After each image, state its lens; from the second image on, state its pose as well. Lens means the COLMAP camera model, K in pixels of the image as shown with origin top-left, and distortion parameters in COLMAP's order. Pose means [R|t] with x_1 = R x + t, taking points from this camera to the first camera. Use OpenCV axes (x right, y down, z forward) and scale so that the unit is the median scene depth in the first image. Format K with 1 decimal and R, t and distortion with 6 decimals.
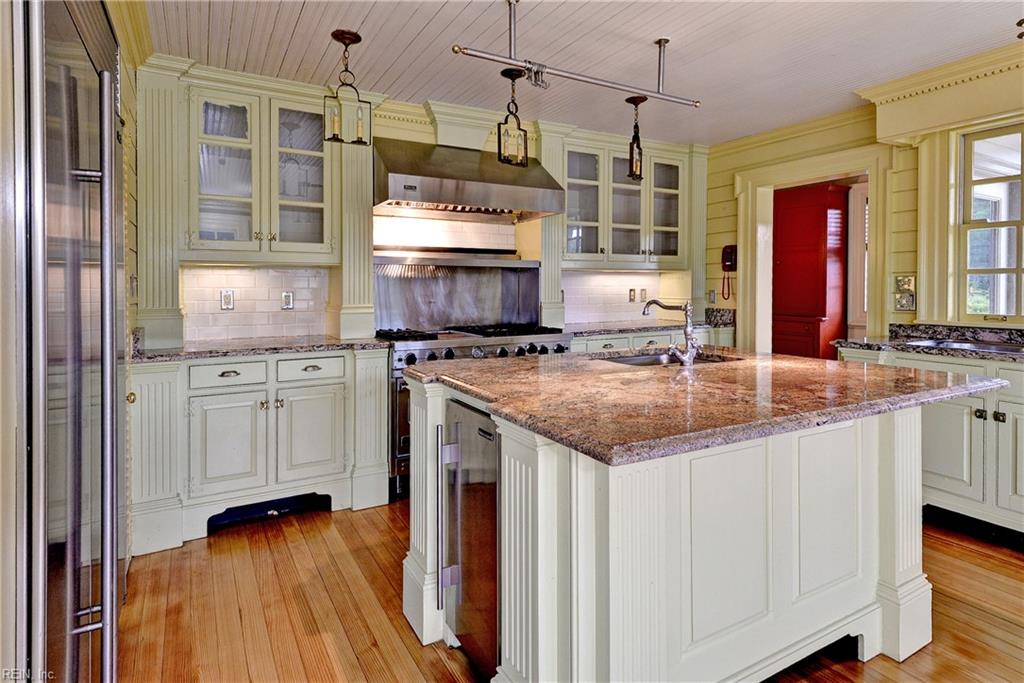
lens RADIAL K [[502.8, 0, 643.7], [0, 502.8, 288.8], [0, 0, 1]] dist [0.021120, 0.000315]
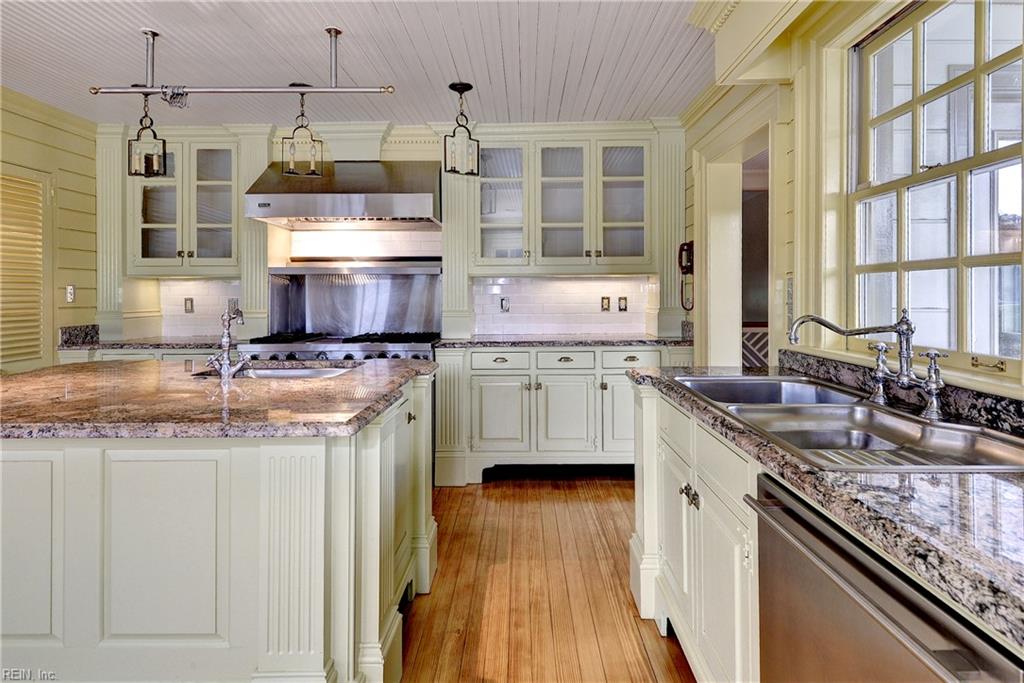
lens RADIAL K [[502.8, 0, 643.7], [0, 502.8, 288.8], [0, 0, 1]] dist [0.021120, 0.000315]
pose [[0.858526, -0.004115, -0.512754, 0.504275], [-0.000446, 0.999961, -0.008770, -0.004587], [0.512771, 0.007758, 0.858491, 0.293008]]
